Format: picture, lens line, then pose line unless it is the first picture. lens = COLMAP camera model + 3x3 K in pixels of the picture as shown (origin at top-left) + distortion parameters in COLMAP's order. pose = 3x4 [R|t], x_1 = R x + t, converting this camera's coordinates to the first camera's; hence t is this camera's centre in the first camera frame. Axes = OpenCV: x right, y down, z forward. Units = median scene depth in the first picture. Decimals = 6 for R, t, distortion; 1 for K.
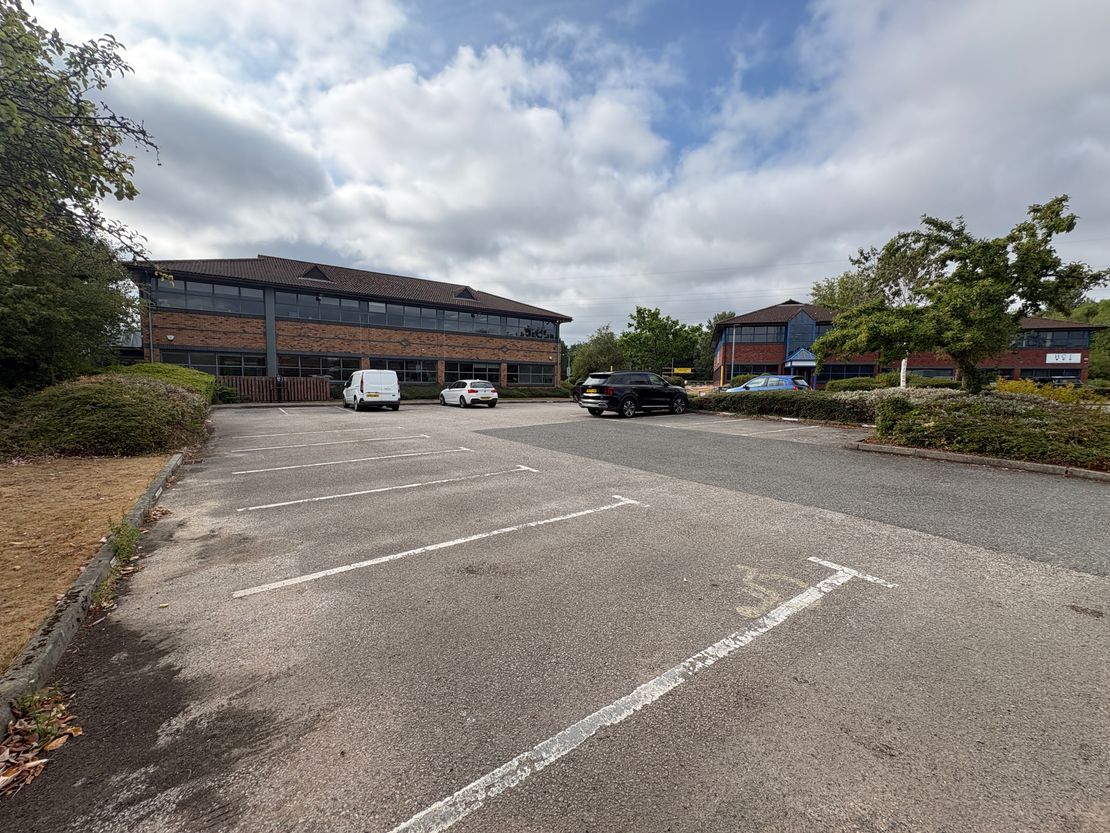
lens RADIAL K [[443.4, 0, 553.0], [0, 443.4, 422.1], [0, 0, 1]] dist [0.002426, 0.000230]
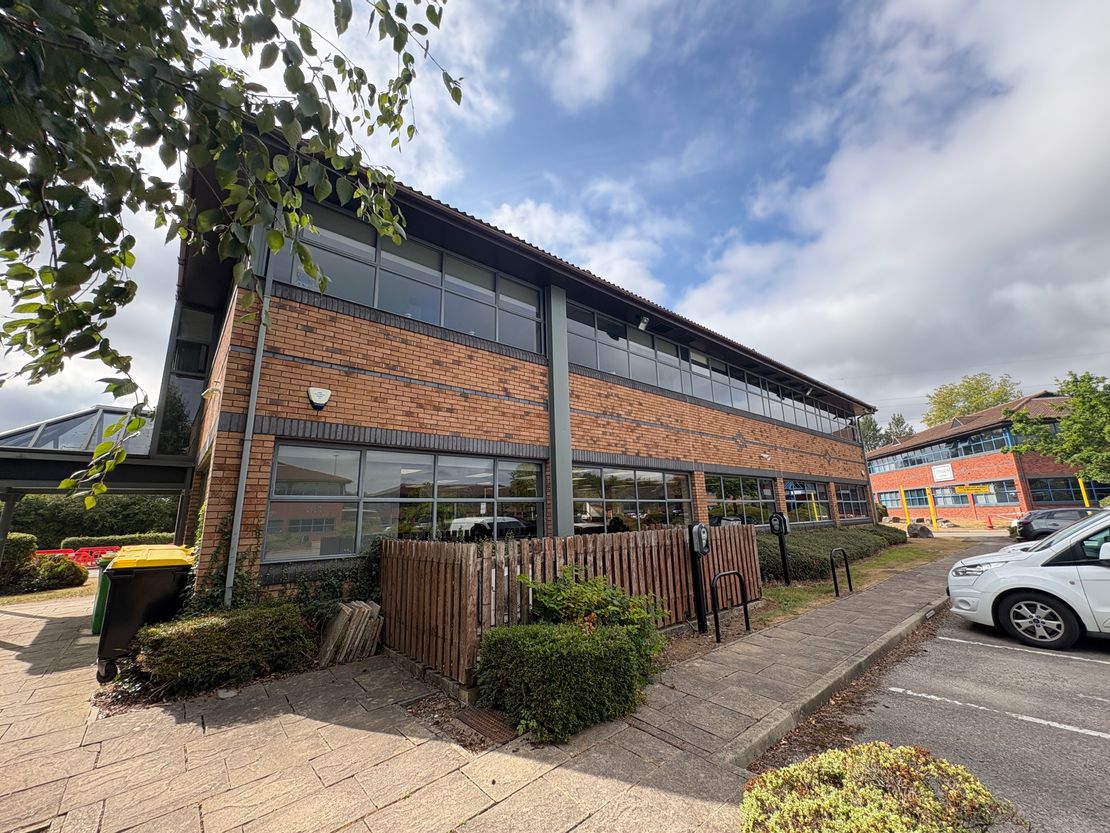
lens RADIAL K [[443.4, 0, 557.6], [0, 443.4, 411.8], [0, 0, 1]] dist [0.002426, 0.000230]
pose [[0.998059, -0.022649, 0.058007, -0.597711], [0.039602, 0.949724, -0.310574, -0.076080], [-0.048057, 0.312269, 0.948778, 0.606827]]
